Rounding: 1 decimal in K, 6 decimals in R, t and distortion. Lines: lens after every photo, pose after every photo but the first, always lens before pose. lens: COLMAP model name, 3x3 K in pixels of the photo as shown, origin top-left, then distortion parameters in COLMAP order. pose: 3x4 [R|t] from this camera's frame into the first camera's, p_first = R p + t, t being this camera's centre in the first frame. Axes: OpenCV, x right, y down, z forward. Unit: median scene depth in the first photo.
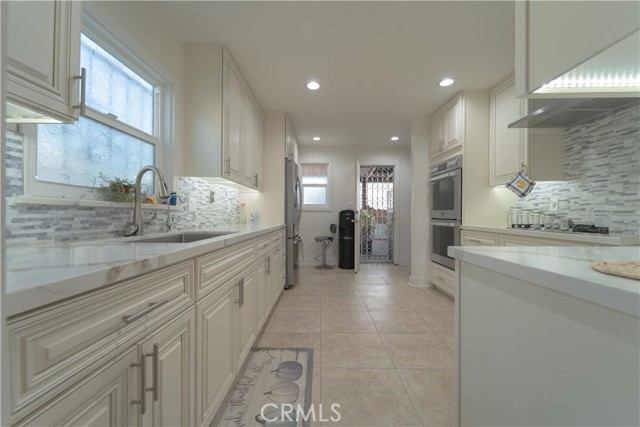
lens RADIAL K [[255.6, 0, 317.3], [0, 255.6, 215.0], [0, 0, 1]] dist [-0.001254, -0.000414]
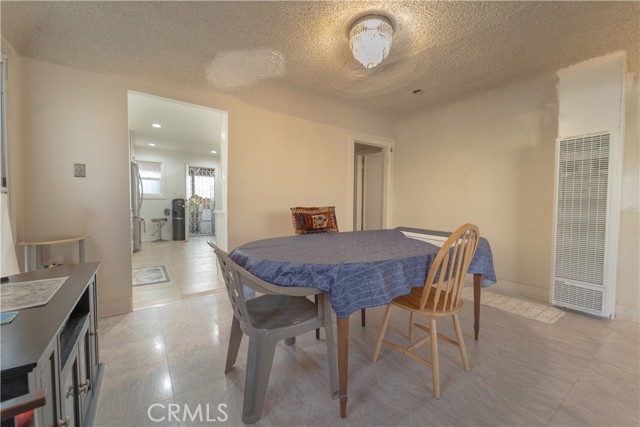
lens RADIAL K [[255.6, 0, 317.3], [0, 255.6, 215.0], [0, 0, 1]] dist [-0.001254, -0.000414]
pose [[0.809808, -0.022207, 0.586274, -0.119491], [-0.004845, 0.998996, 0.044532, 0.005561], [-0.586675, -0.038903, 0.808888, -0.763027]]
